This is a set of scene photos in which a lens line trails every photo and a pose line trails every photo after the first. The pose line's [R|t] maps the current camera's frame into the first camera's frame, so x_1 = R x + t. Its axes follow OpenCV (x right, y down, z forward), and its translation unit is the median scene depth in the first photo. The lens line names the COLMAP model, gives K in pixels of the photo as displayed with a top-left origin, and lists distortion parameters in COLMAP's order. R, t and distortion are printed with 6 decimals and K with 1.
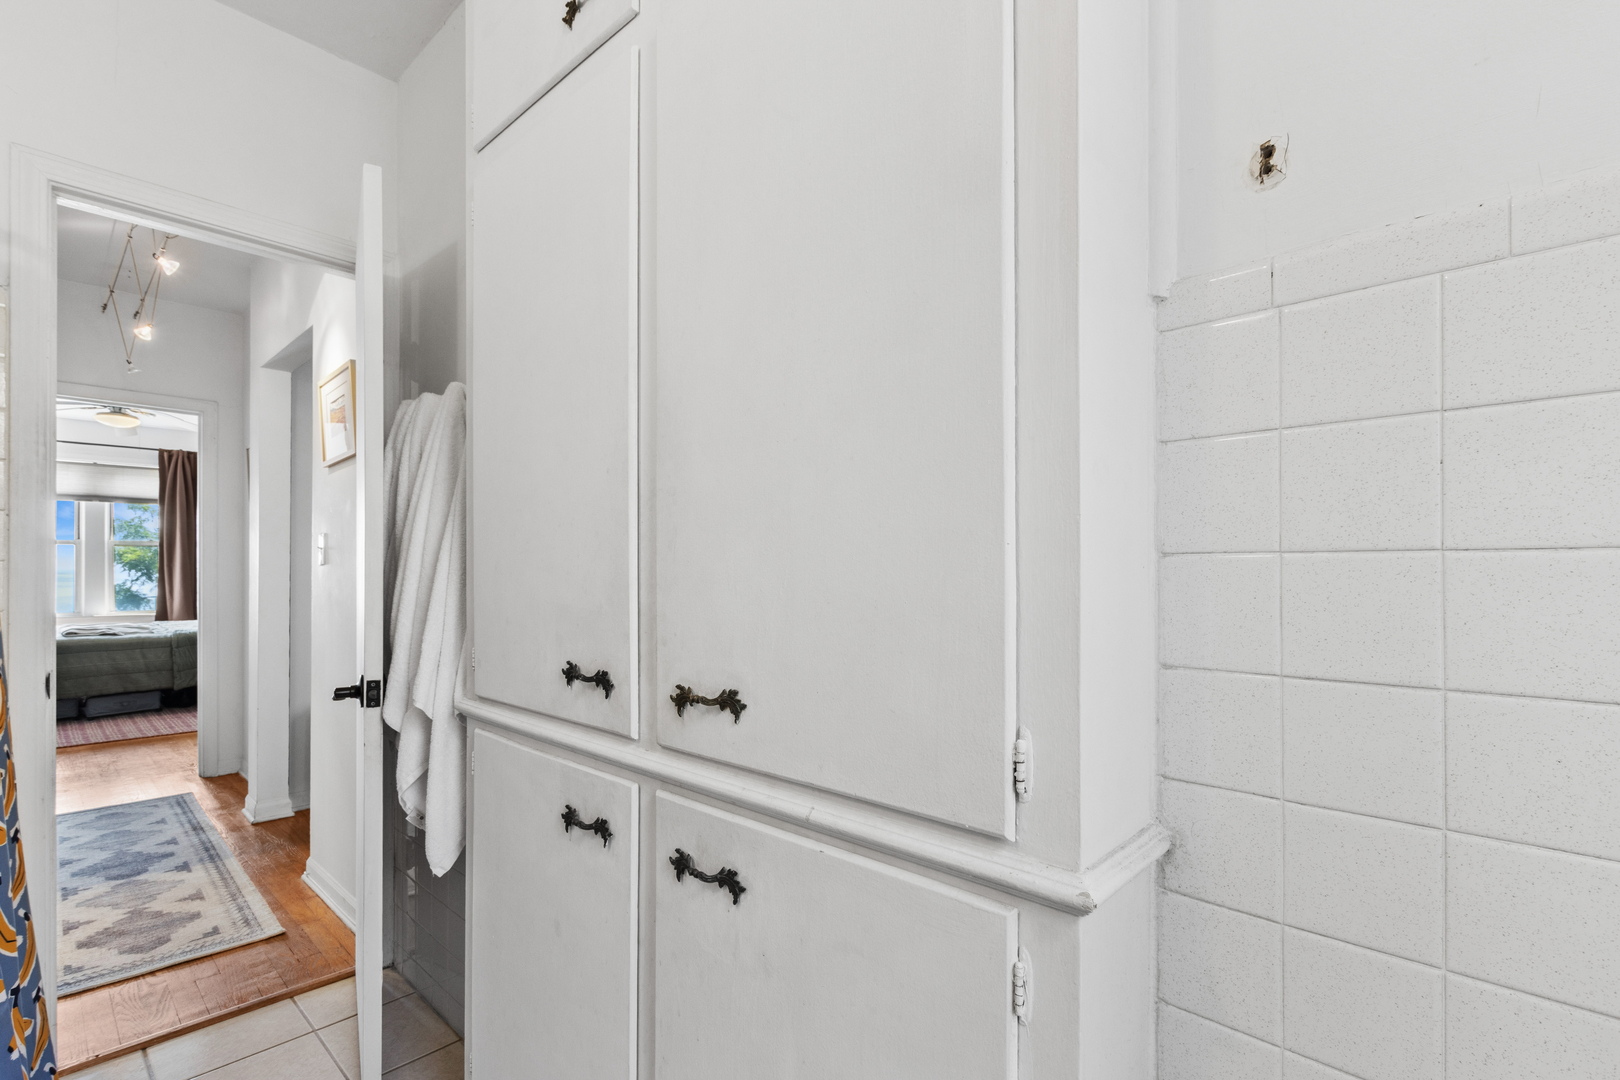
lens RADIAL K [[746.1, 0, 809.6], [0, 746.1, 567.8], [0, 0, 1]] dist [-0.001075, -0.000186]
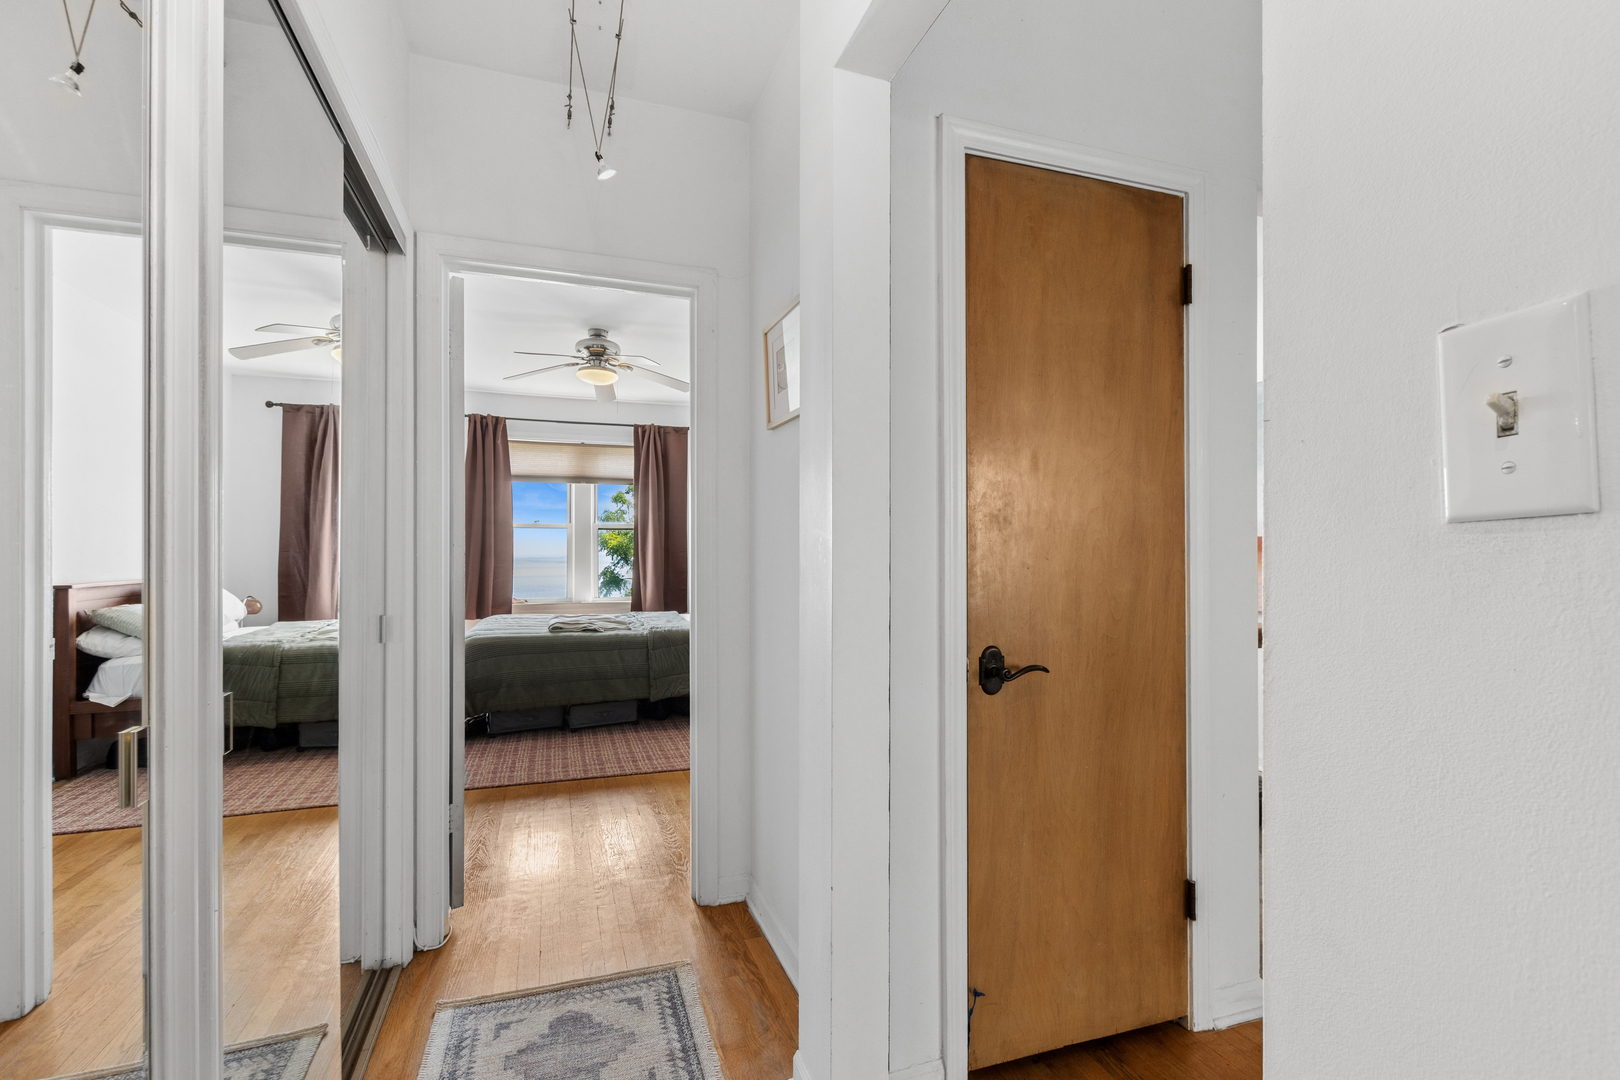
lens RADIAL K [[742.2, 0, 813.0], [0, 742.2, 554.4], [0, 0, 1]] dist [-0.002120, 0.000023]
pose [[0.887795, -0.000702, -0.460239, -0.265841], [0.001868, 0.999996, 0.002078, 0.000981], [0.460235, -0.002705, 0.887793, 0.299363]]
